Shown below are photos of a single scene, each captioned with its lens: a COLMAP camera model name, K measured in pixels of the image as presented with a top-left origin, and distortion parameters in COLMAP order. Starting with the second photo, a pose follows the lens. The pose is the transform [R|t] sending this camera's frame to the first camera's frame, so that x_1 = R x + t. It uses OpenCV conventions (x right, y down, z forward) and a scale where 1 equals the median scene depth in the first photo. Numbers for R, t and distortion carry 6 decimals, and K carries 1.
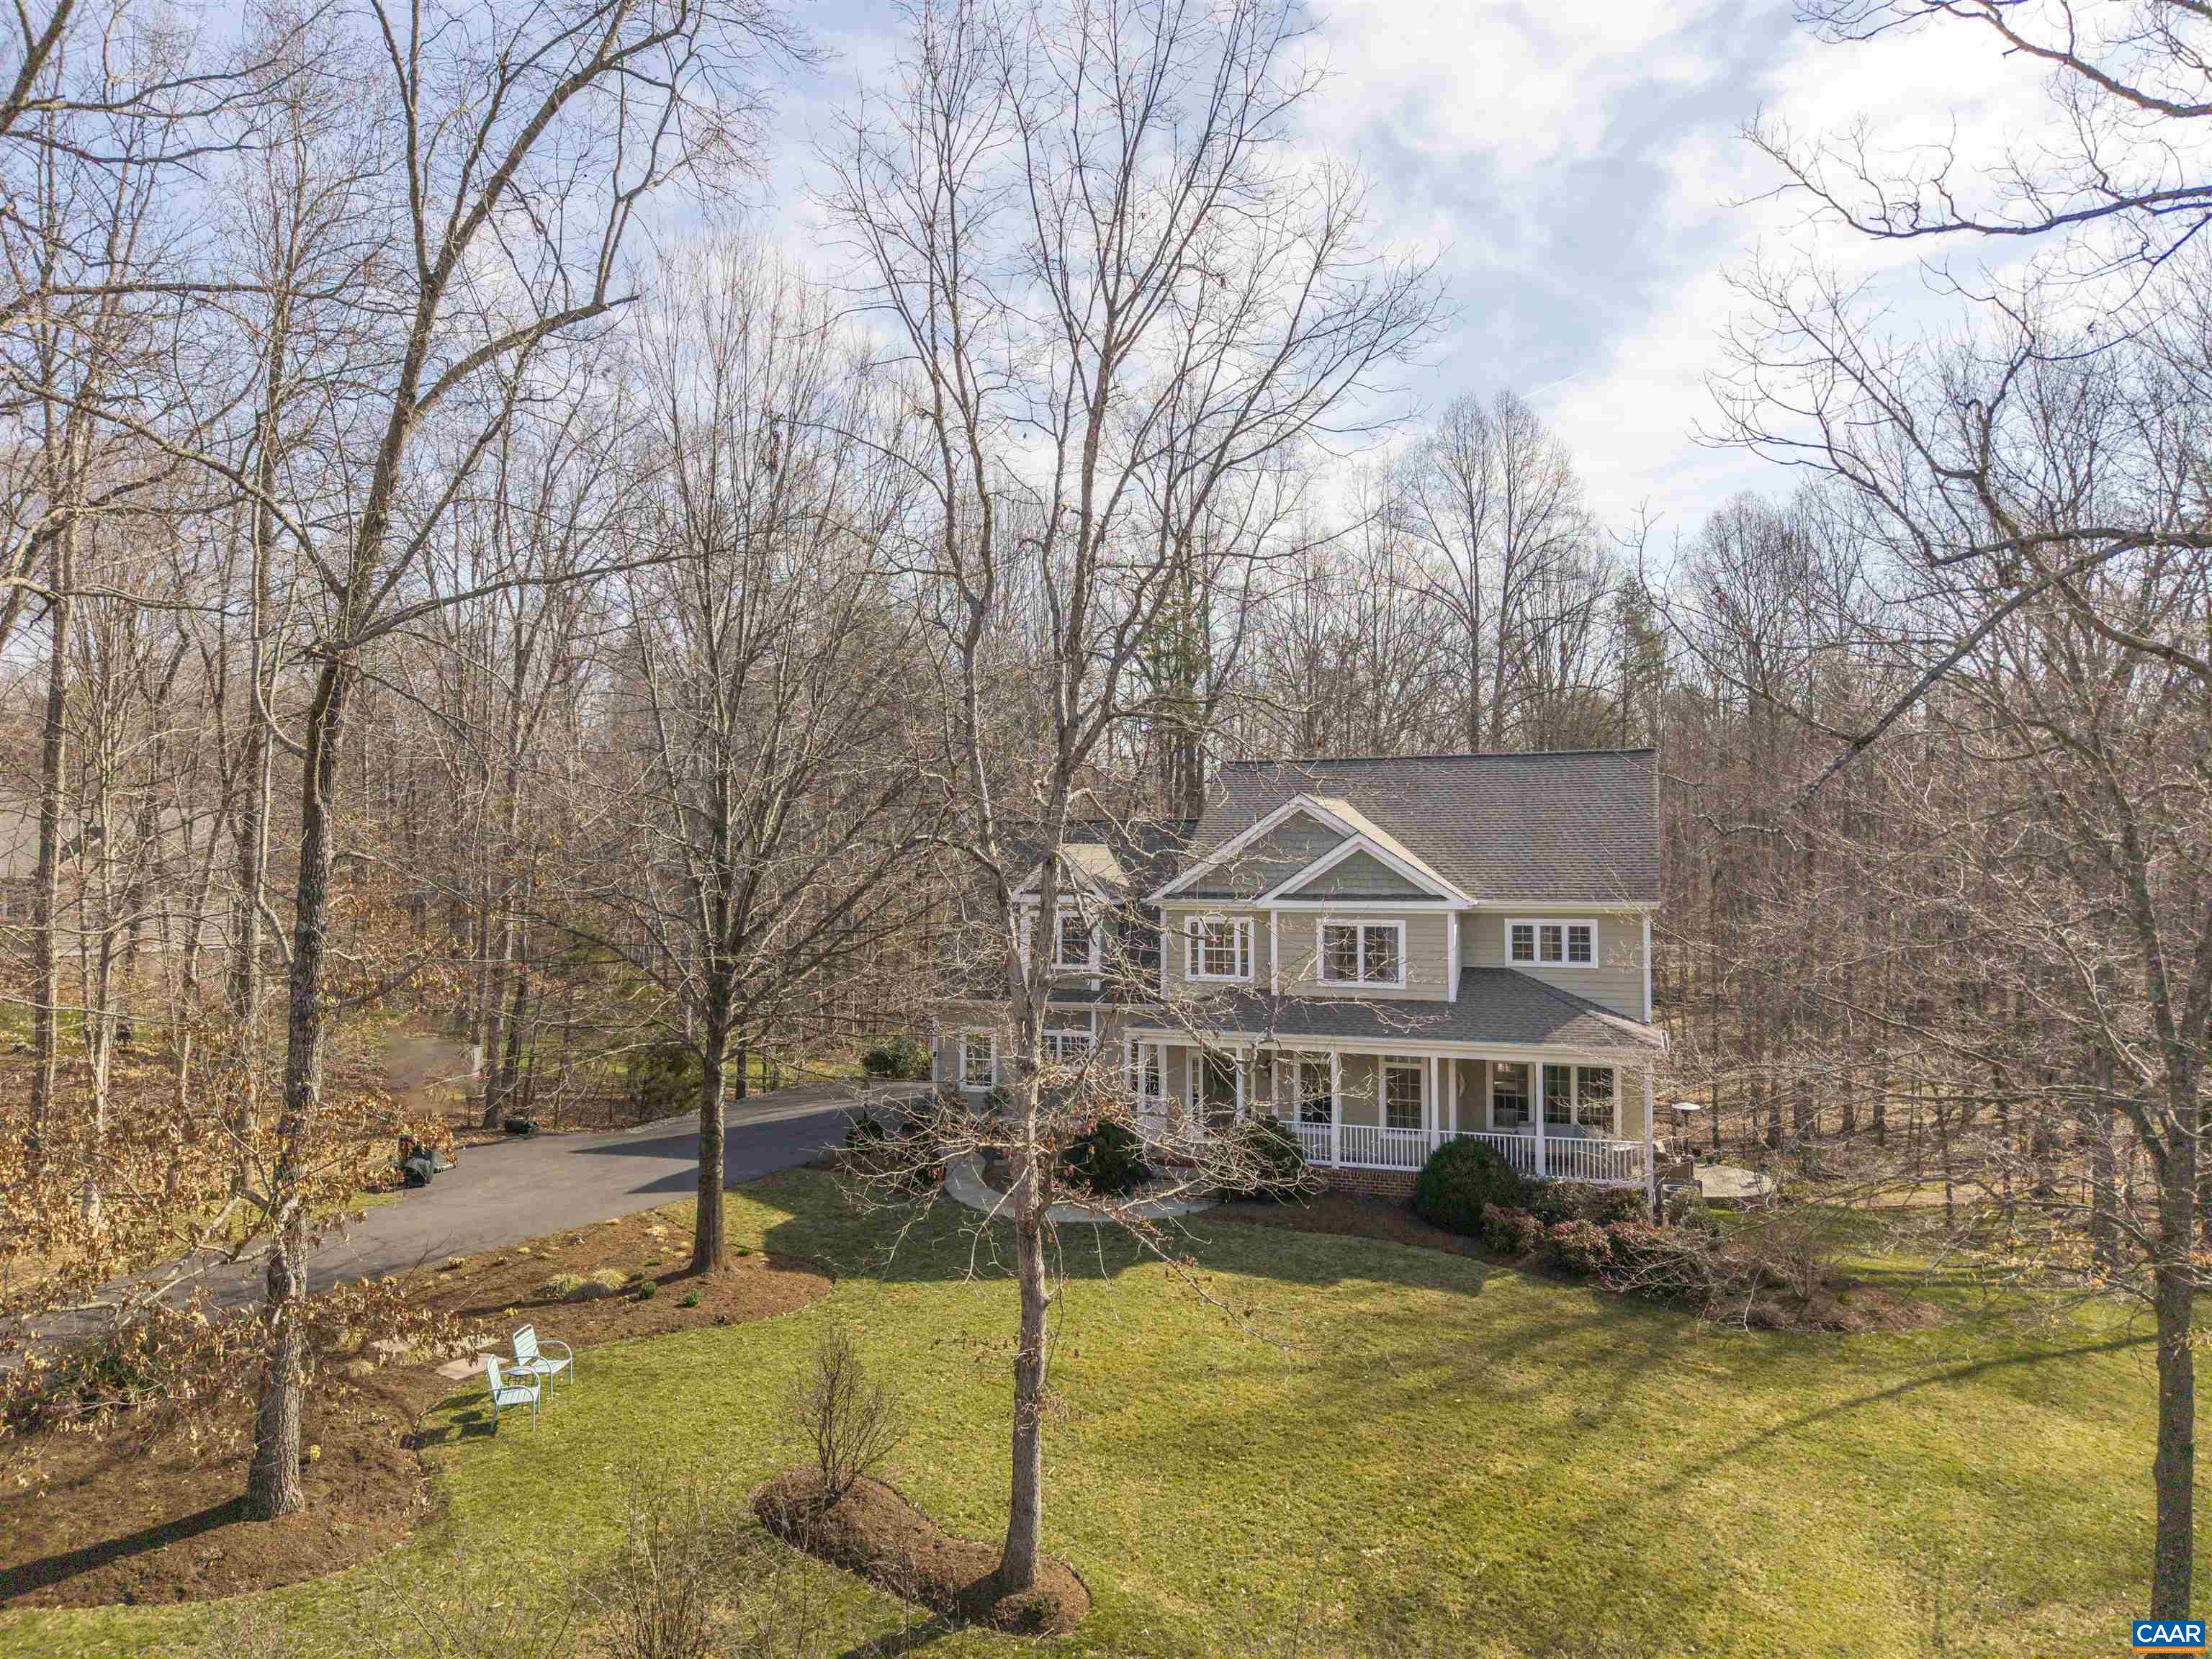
lens RADIAL K [[1474.8, 0, 1132.4], [0, 1474.8, 827.3], [0, 0, 1]] dist [0.006975, -0.002489]
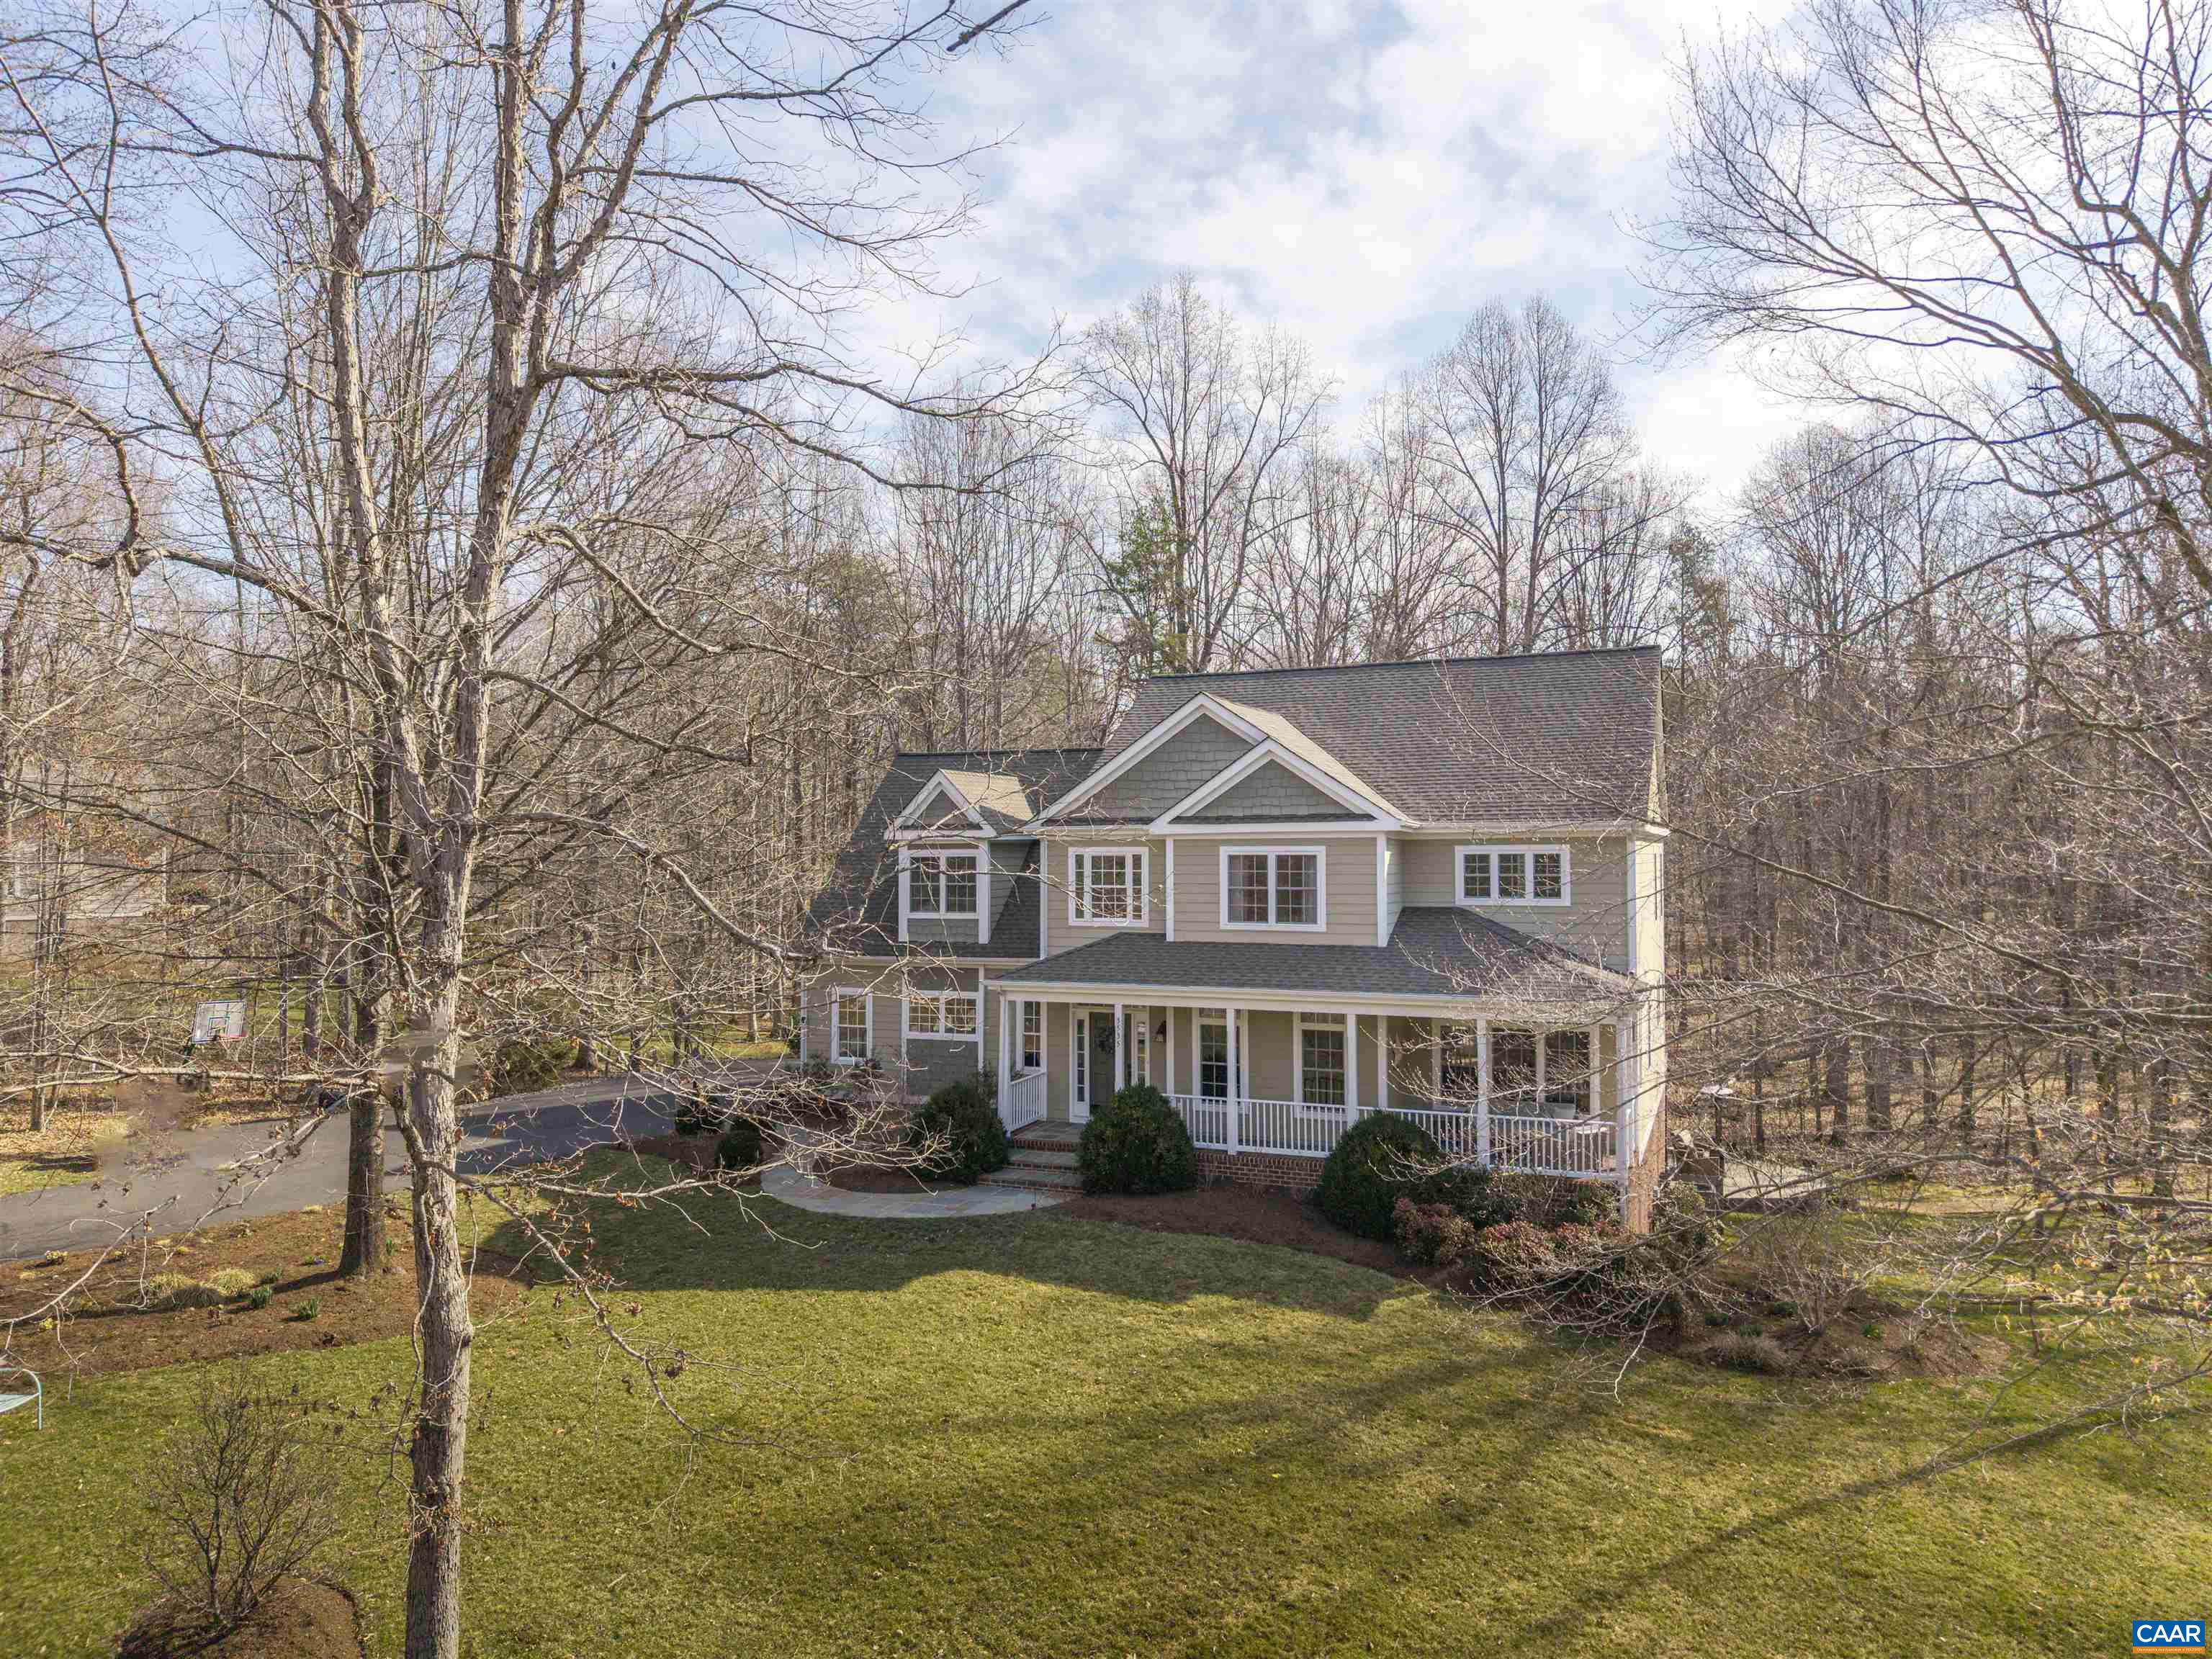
lens RADIAL K [[1474.8, 0, 1132.4], [0, 1474.8, 827.3], [0, 0, 1]] dist [0.006975, -0.002489]
pose [[0.998337, -0.002314, -0.057608, 0.130426], [0.002348, 0.999997, 0.000529, 0.053854], [0.057606, -0.000663, 0.998339, 0.200045]]
